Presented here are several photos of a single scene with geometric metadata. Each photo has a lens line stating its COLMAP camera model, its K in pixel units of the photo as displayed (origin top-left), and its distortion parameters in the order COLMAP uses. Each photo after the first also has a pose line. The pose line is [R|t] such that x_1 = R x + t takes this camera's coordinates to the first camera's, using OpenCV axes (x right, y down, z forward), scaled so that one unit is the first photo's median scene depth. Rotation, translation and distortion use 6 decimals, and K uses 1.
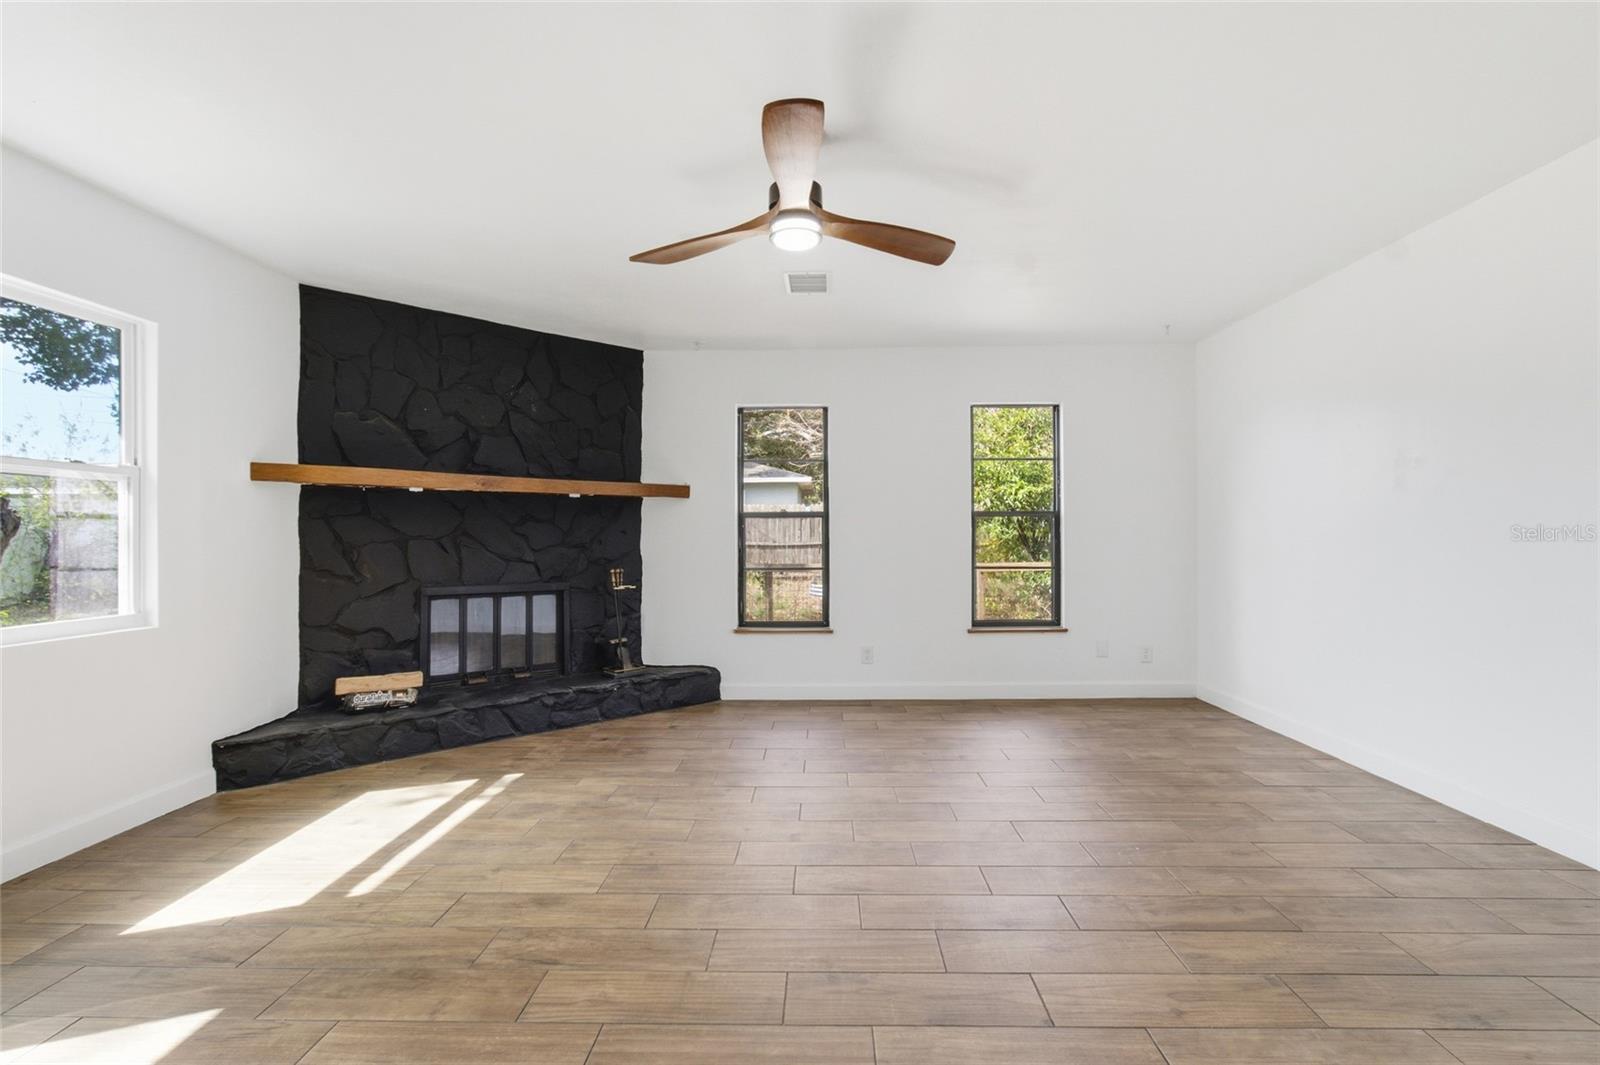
lens RADIAL K [[743.4, 0, 800.0], [0, 743.4, 532.5], [0, 0, 1]] dist [-0.002422, -0.000221]
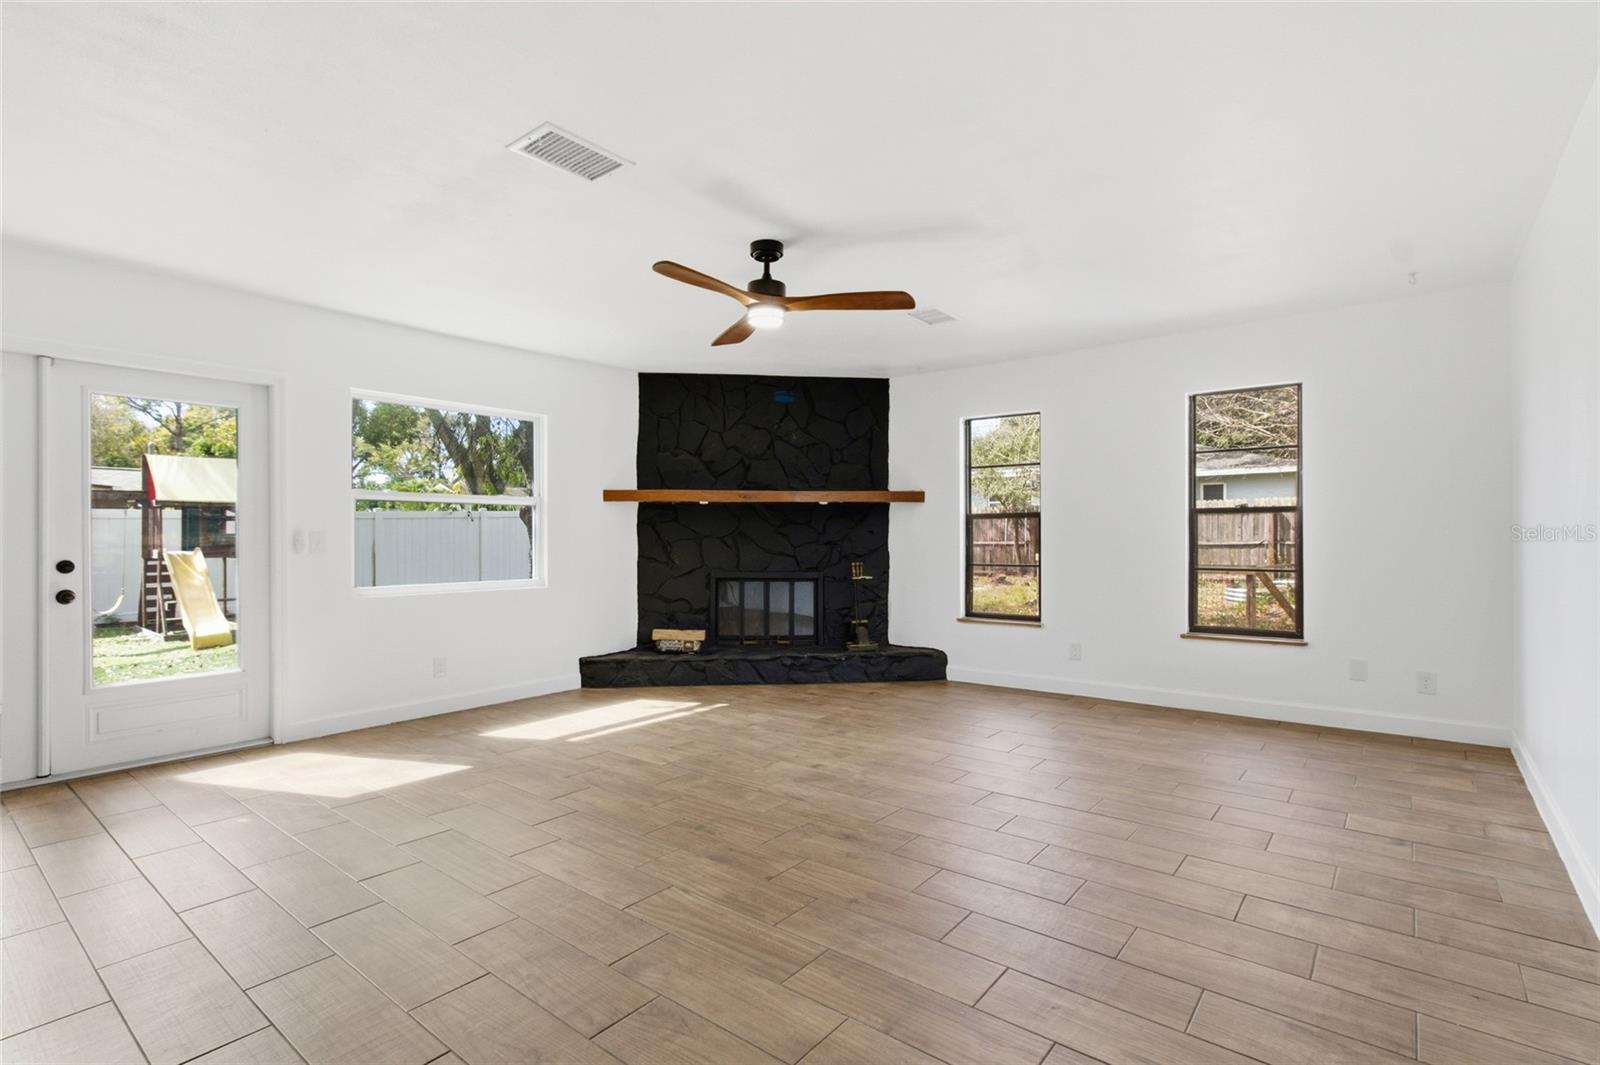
lens RADIAL K [[750.3, 0, 806.7], [0, 750.3, 540.0], [0, 0, 1]] dist [-0.021242, 0.013389]
pose [[0.802052, 0.003106, -0.597246, 0.487962], [0.004055, 0.999935, 0.010646, -0.001391], [0.597240, -0.010961, 0.801988, -0.039188]]
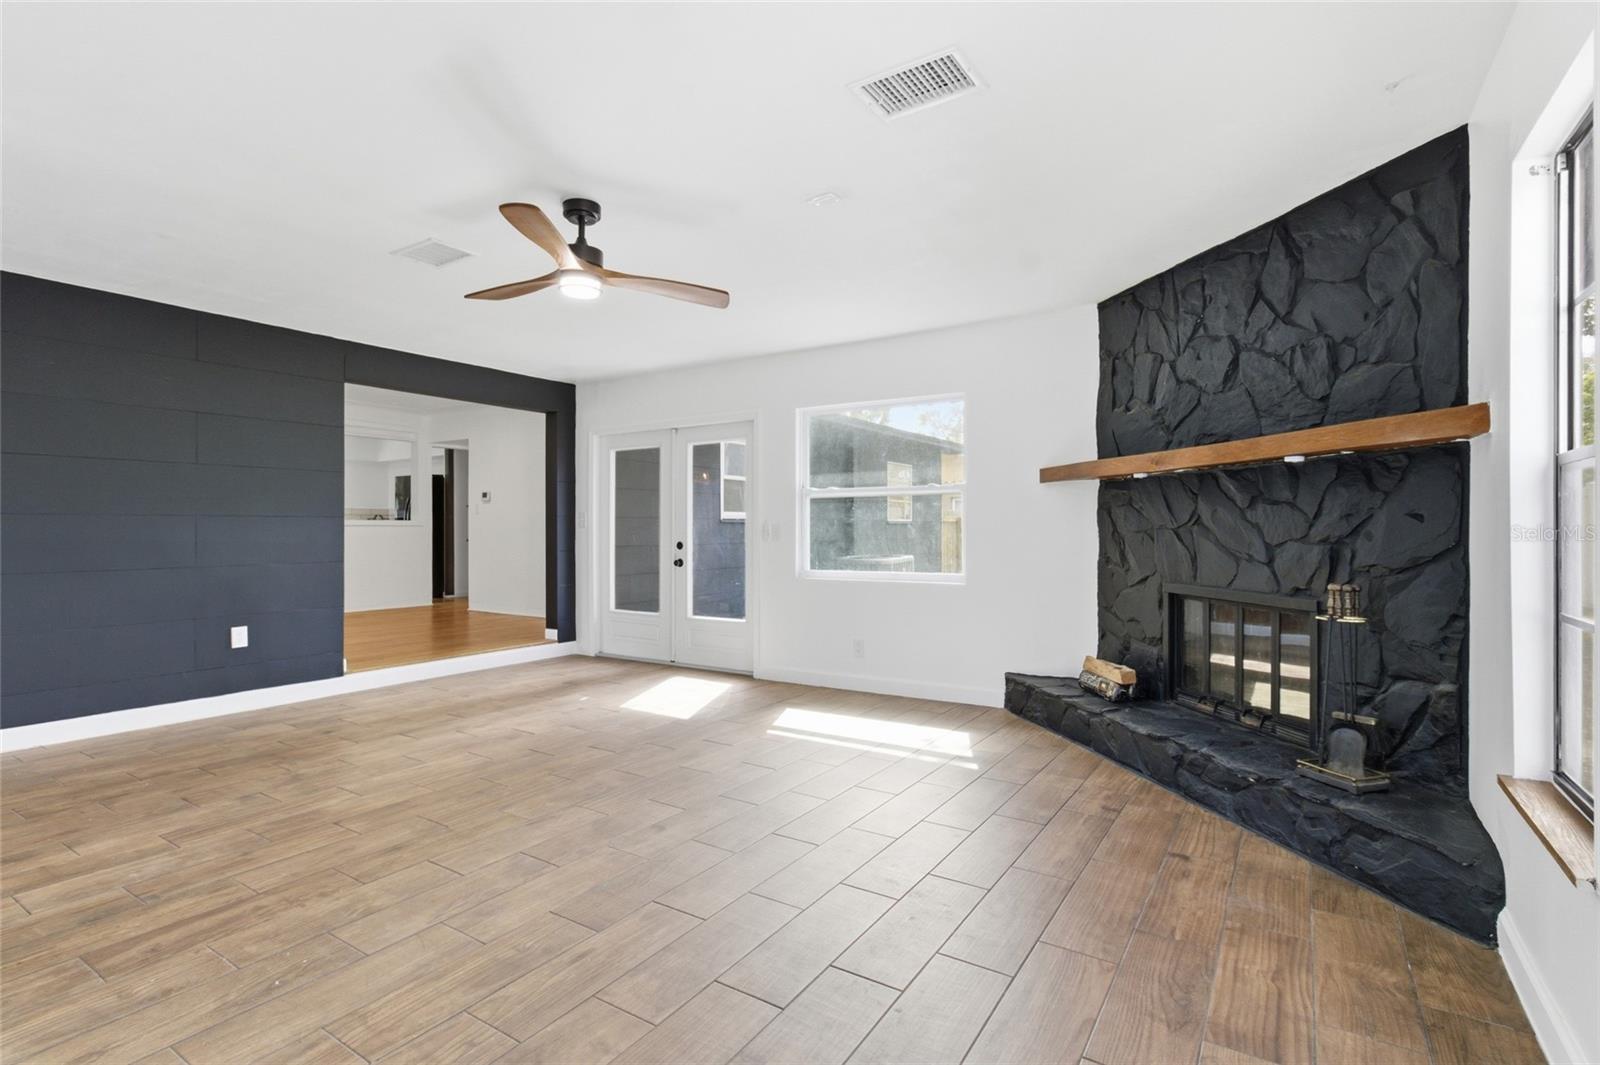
lens RADIAL K [[765.0, 0, 826.1], [0, 765.0, 533.7], [0, 0, 1]] dist [-0.022143, 0.013658]
pose [[-0.497613, 0.010462, -0.867336, 0.493138], [0.010966, 0.999923, 0.005770, 0.004851], [0.867330, -0.006640, -0.497689, 1.098063]]
